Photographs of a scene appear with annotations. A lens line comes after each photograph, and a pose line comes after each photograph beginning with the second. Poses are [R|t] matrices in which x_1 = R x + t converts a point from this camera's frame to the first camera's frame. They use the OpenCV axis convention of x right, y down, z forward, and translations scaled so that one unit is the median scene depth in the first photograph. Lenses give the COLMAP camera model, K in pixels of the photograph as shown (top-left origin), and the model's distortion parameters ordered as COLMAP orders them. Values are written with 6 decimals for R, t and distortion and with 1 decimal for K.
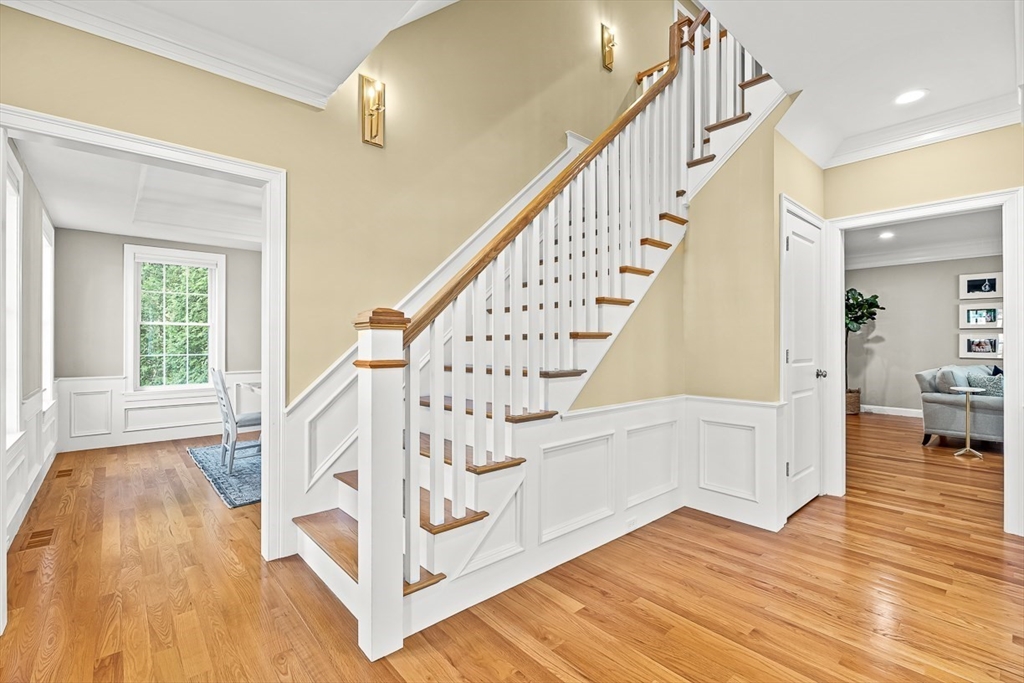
lens RADIAL K [[457.8, 0, 512.0], [0, 457.8, 341.5], [0, 0, 1]] dist [-0.002355, -0.000021]
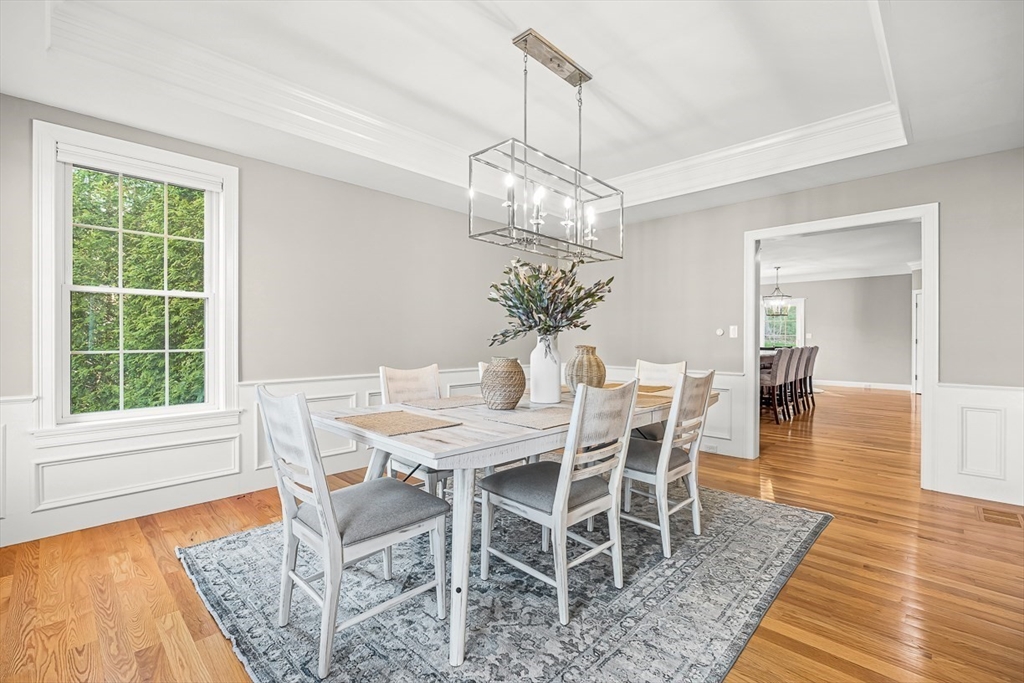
lens RADIAL K [[453.8, 0, 513.9], [0, 453.8, 339.9], [0, 0, 1]] dist [-0.001138, -0.000133]
pose [[0.996789, 0.001013, 0.080065, -0.352574], [-0.001487, 0.999982, 0.005861, 0.012388], [-0.080058, -0.005961, 0.996772, 0.445406]]
